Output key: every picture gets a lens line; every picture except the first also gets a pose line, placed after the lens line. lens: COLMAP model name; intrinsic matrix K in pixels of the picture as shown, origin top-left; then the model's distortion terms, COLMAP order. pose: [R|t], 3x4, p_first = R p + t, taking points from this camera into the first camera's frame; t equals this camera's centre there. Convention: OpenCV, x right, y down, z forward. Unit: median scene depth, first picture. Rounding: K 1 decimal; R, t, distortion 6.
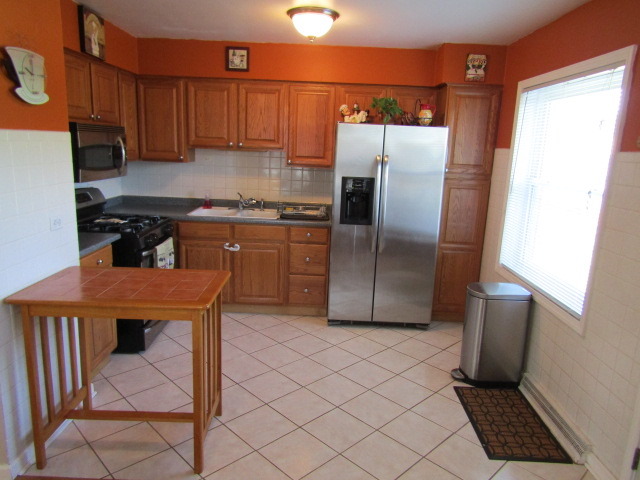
lens RADIAL K [[457.1, 0, 321.0], [0, 457.1, 239.4], [0, 0, 1]] dist [-0.007374, 0.000693]
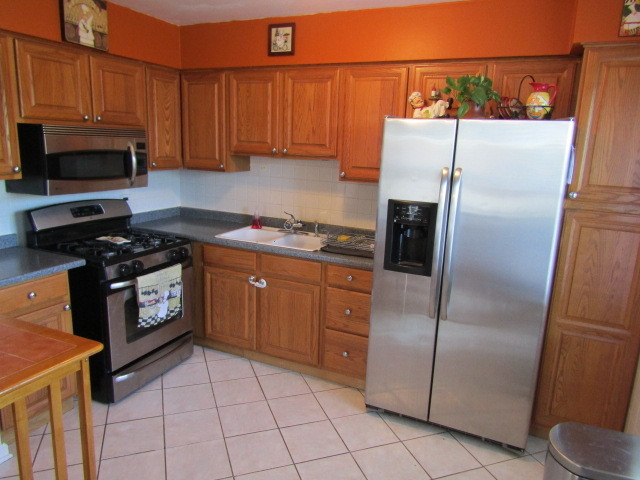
lens RADIAL K [[457.1, 0, 321.0], [0, 457.1, 239.4], [0, 0, 1]] dist [-0.007374, 0.000693]
pose [[0.909175, 0.079679, -0.408720, 0.217184], [-0.085453, 0.996334, 0.004146, -0.068897], [0.407552, 0.031157, 0.912650, 0.335069]]
